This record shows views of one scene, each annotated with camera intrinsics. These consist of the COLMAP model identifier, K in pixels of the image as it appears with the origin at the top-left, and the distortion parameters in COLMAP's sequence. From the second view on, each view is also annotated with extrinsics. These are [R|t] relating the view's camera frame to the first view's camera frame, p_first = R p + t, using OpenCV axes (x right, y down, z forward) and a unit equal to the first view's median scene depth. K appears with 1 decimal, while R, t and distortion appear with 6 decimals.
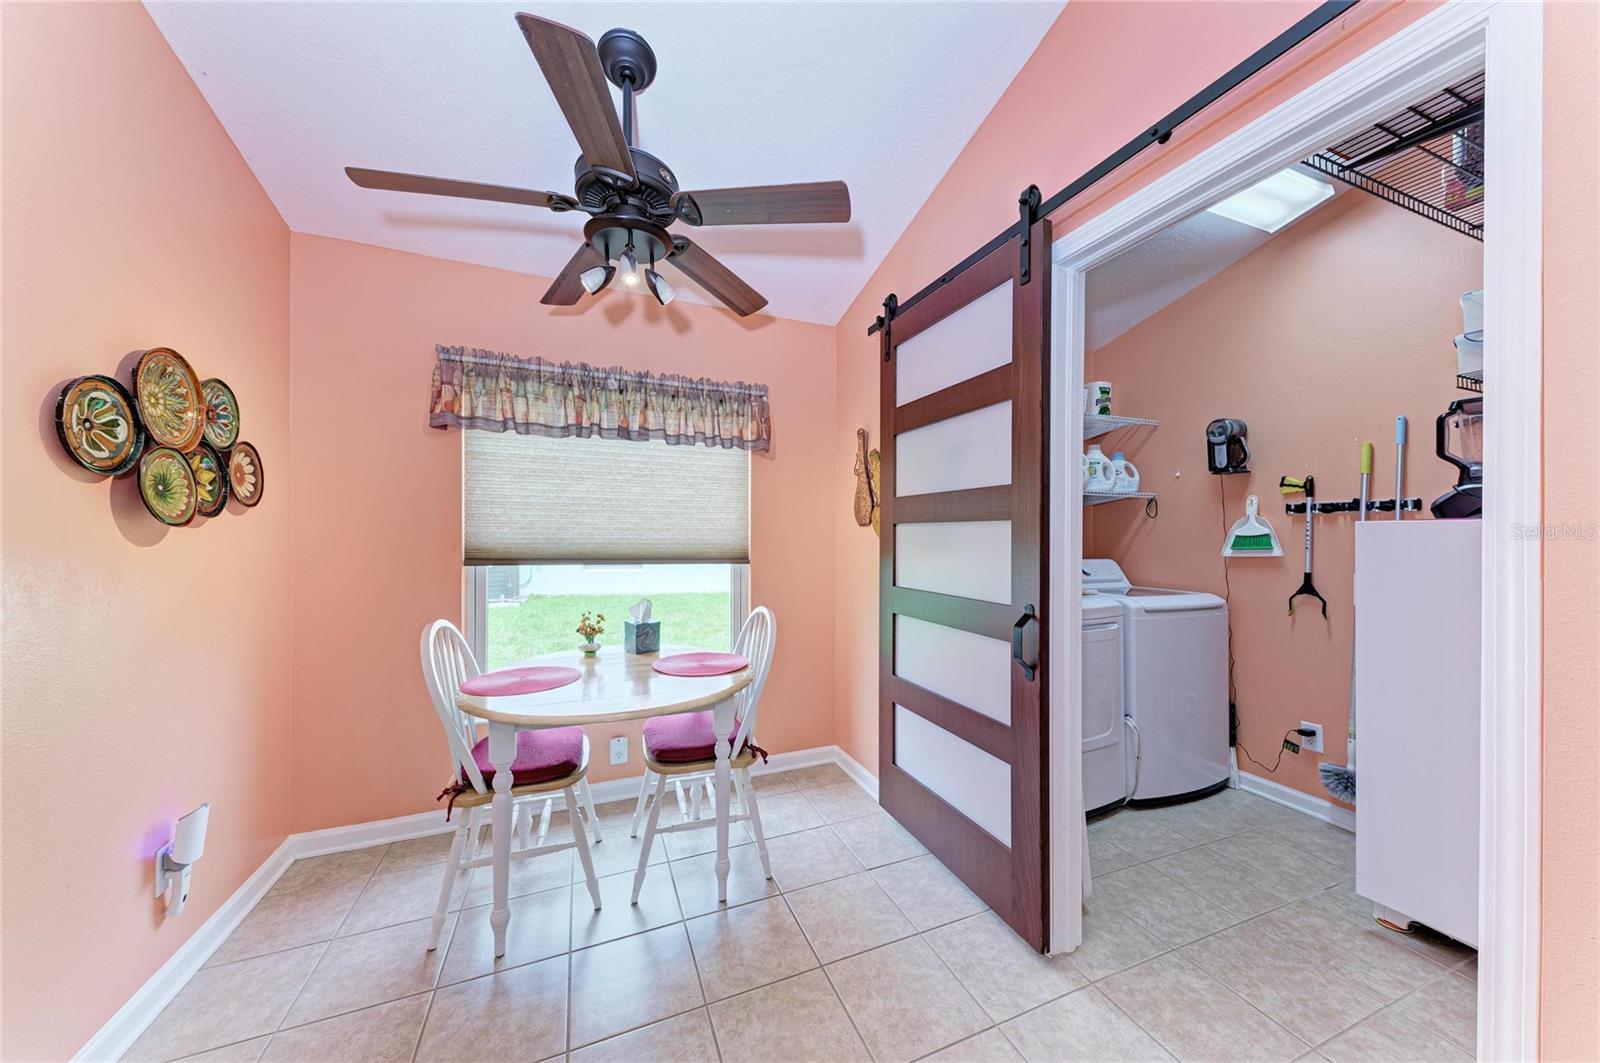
lens RADIAL K [[541.2, 0, 806.9], [0, 541.2, 533.6], [0, 0, 1]] dist [0.020208, -0.002656]
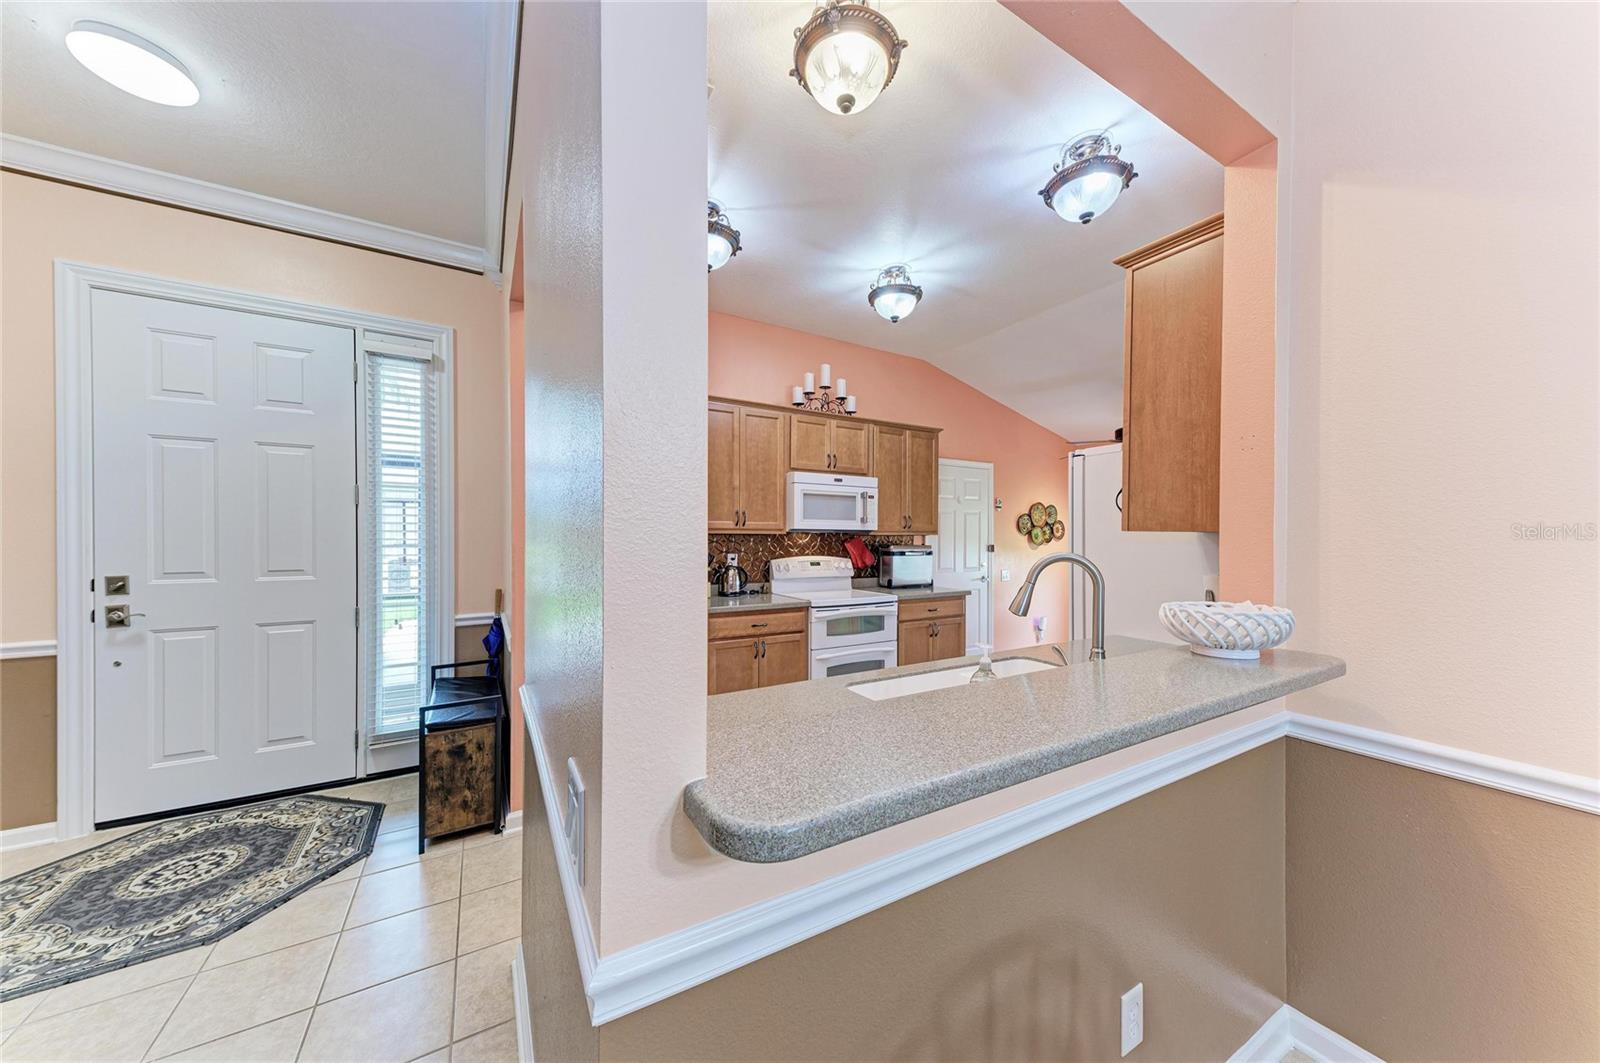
lens RADIAL K [[541.2, 0, 794.7], [0, 541.2, 533.2], [0, 0, 1]] dist [0.020208, -0.002656]
pose [[0.132229, -0.013201, -0.991131, 1.746153], [-0.002659, 0.999903, -0.013673, -0.028760], [0.991216, 0.004443, 0.132181, -0.889221]]
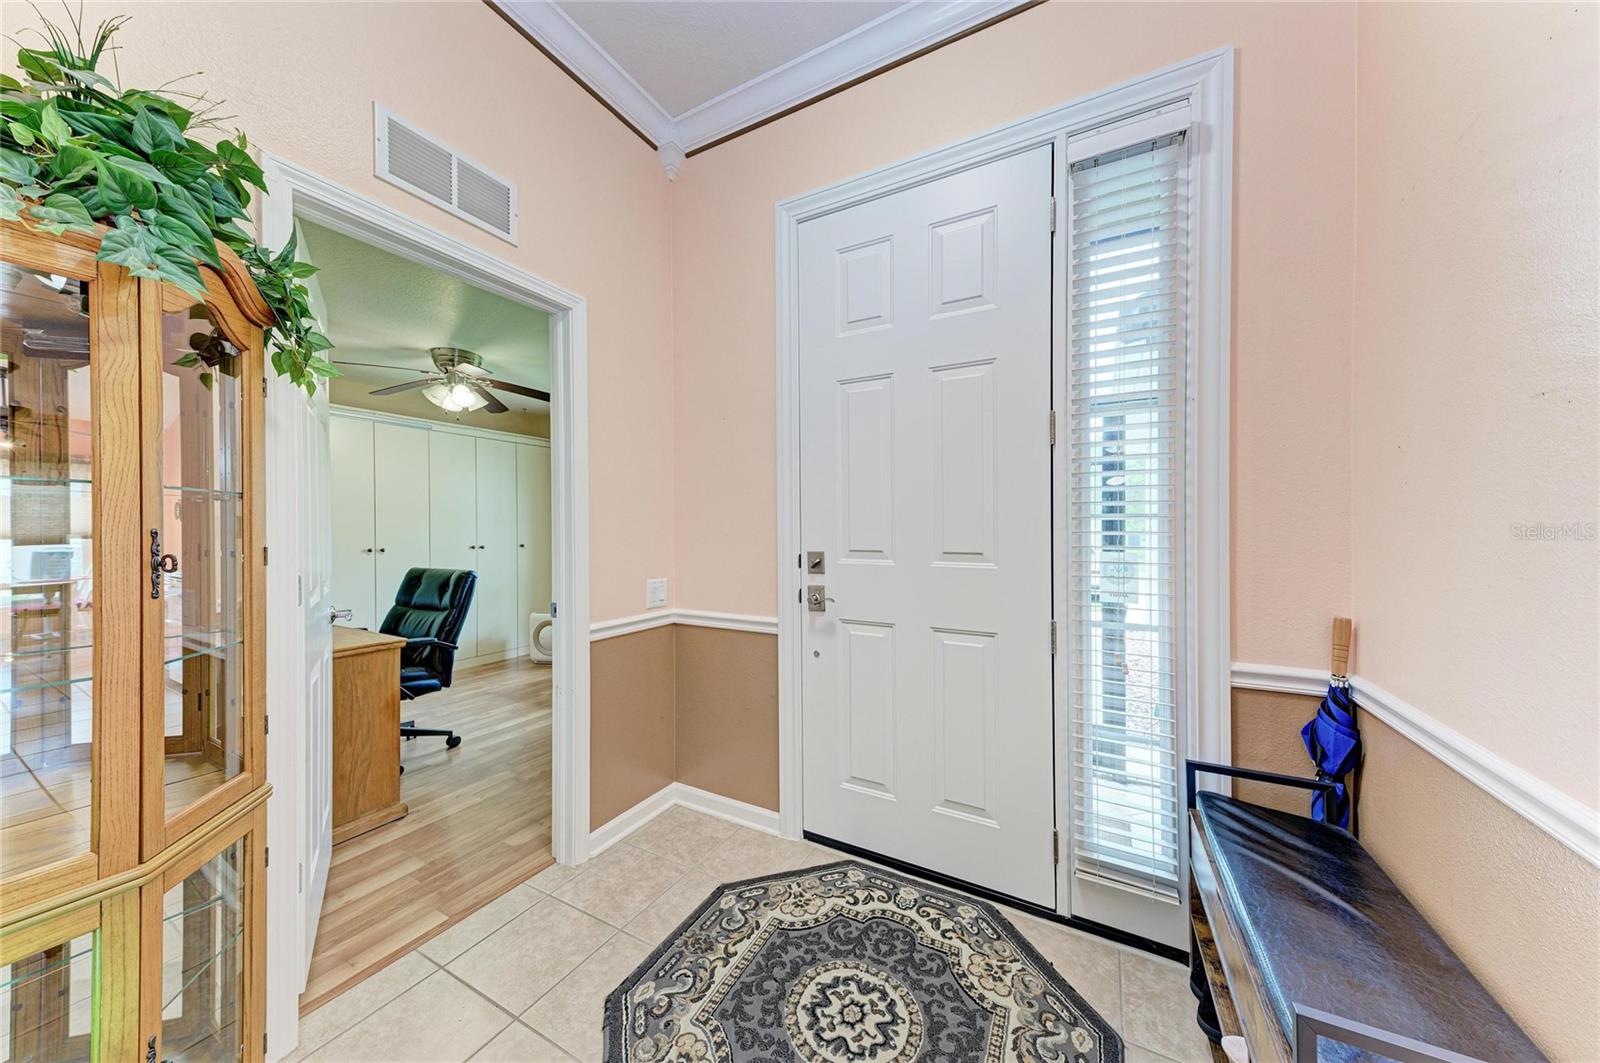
lens RADIAL K [[541.2, 0, 803.6], [0, 541.2, 528.9], [0, 0, 1]] dist [0.020208, -0.002656]
pose [[-0.778411, -0.009295, -0.627686, 1.061450], [-0.009378, 0.999951, -0.003177, 0.009981], [0.627685, 0.003413, -0.778460, -1.377624]]
